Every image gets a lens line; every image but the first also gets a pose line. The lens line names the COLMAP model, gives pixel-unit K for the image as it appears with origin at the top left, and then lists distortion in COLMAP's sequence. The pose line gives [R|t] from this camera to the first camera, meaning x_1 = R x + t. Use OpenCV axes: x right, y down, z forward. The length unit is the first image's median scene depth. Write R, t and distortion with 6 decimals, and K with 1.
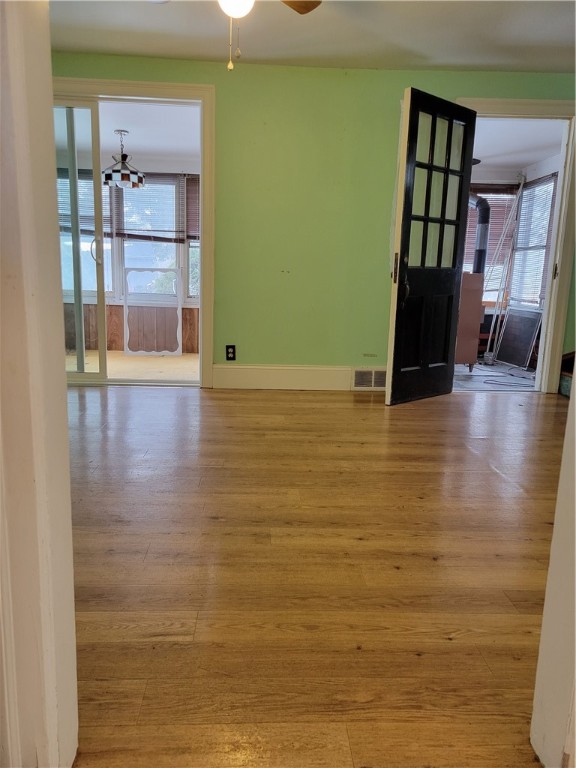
lens RADIAL K [[576.1, 0, 286.3], [0, 576.1, 382.9], [0, 0, 1]] dist [0.042106, -0.003430]
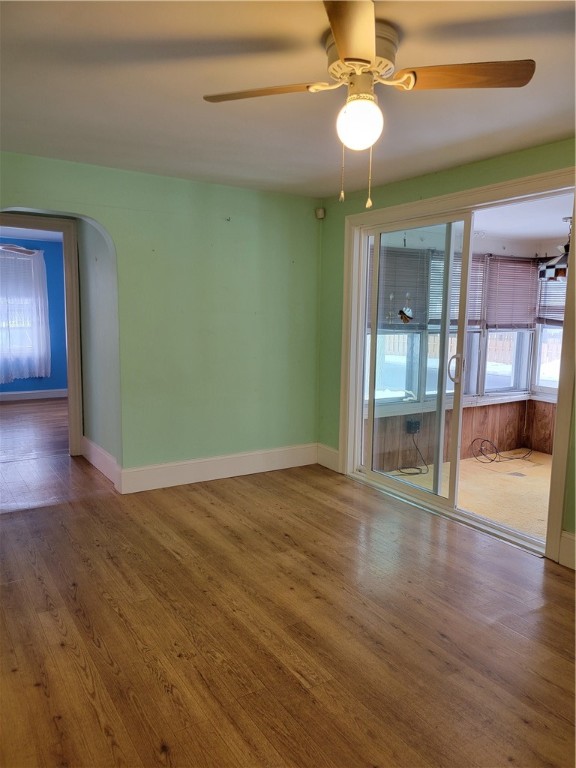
lens RADIAL K [[576.1, 0, 286.3], [0, 576.1, 385.5], [0, 0, 1]] dist [0.042106, -0.003430]
pose [[0.466982, 0.089247, -0.879752, 0.383206], [-0.154509, 0.987824, 0.018195, -0.195578], [0.870664, 0.127433, 0.475085, 0.370323]]
